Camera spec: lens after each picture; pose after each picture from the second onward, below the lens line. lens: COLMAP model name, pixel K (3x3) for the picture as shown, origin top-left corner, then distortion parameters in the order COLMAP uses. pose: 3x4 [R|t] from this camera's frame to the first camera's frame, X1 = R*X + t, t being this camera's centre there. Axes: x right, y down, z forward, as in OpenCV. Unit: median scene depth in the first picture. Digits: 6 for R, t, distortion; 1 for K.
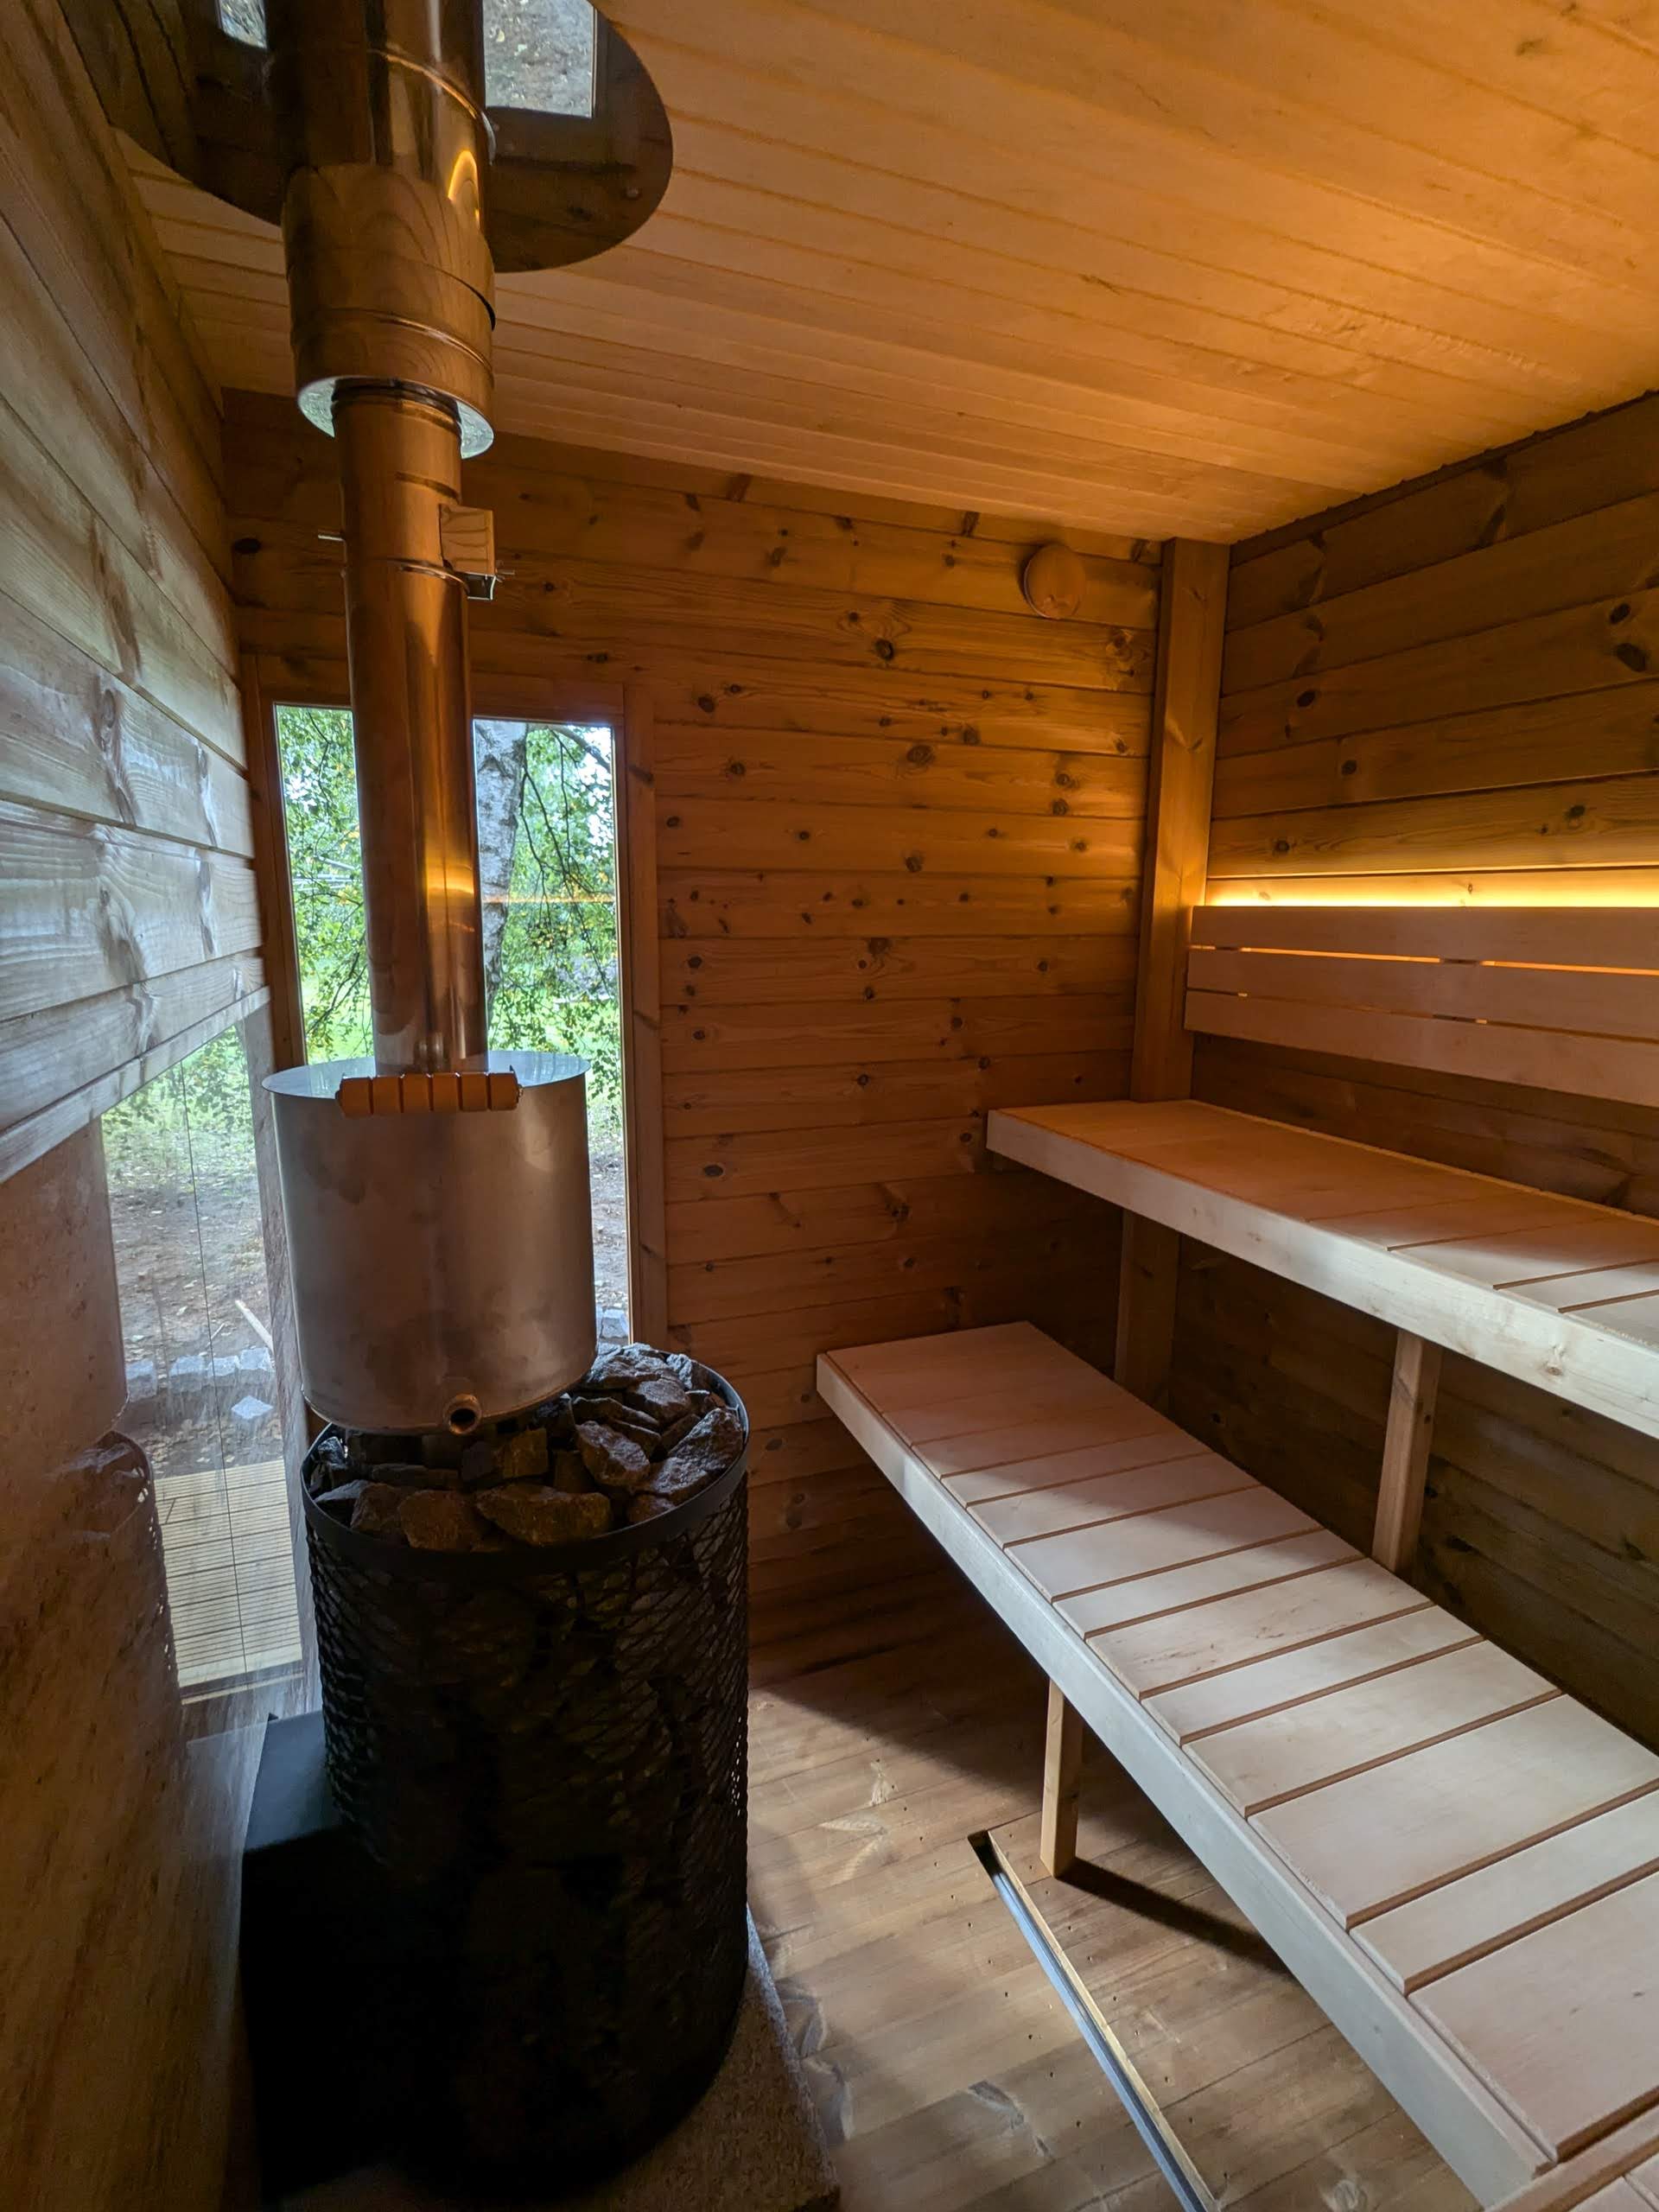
lens RADIAL K [[1042.1, 0, 829.5], [0, 1042.1, 1106.0], [0, 0, 1]] dist [-0.002436, 0.001643]
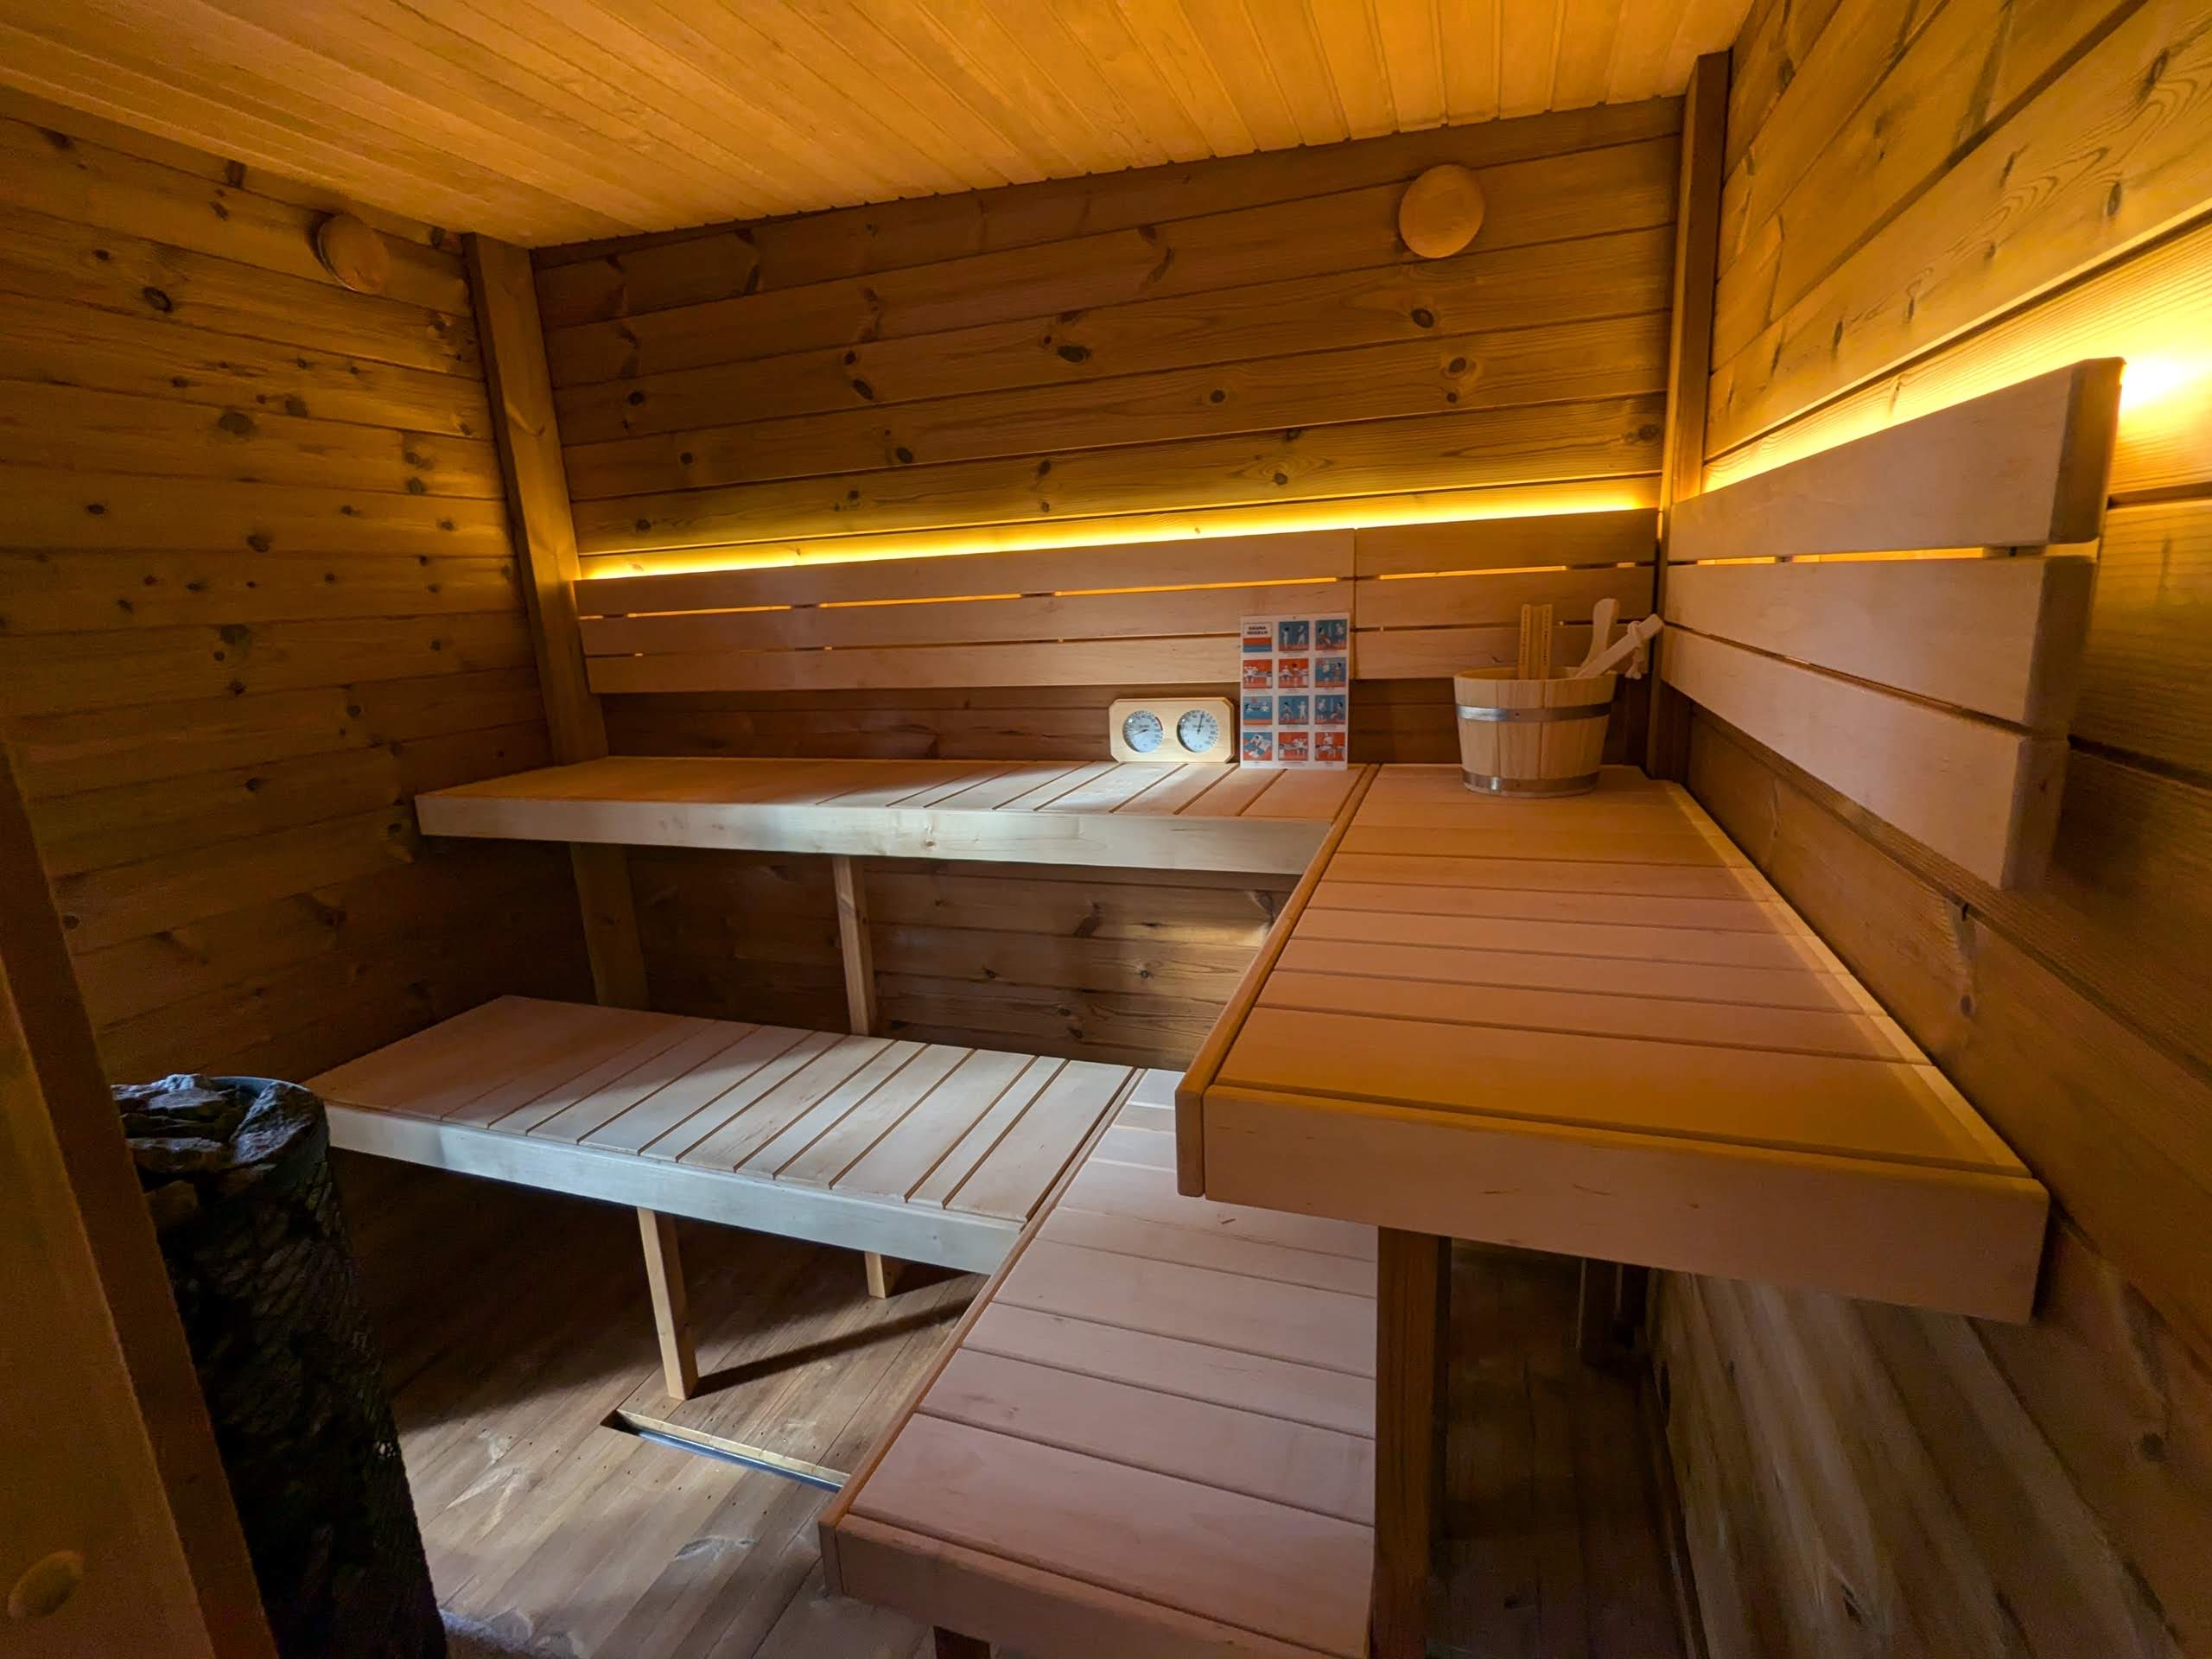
lens RADIAL K [[1041.1, 0, 1106.0], [0, 1041.1, 829.5], [0, 0, 1]] dist [-0.004226, 0.001224]
pose [[0.652971, -0.210824, 0.727449, -0.155892], [0.196785, 0.974716, 0.105847, 0.066339], [-0.731371, 0.074036, 0.677949, -0.153953]]
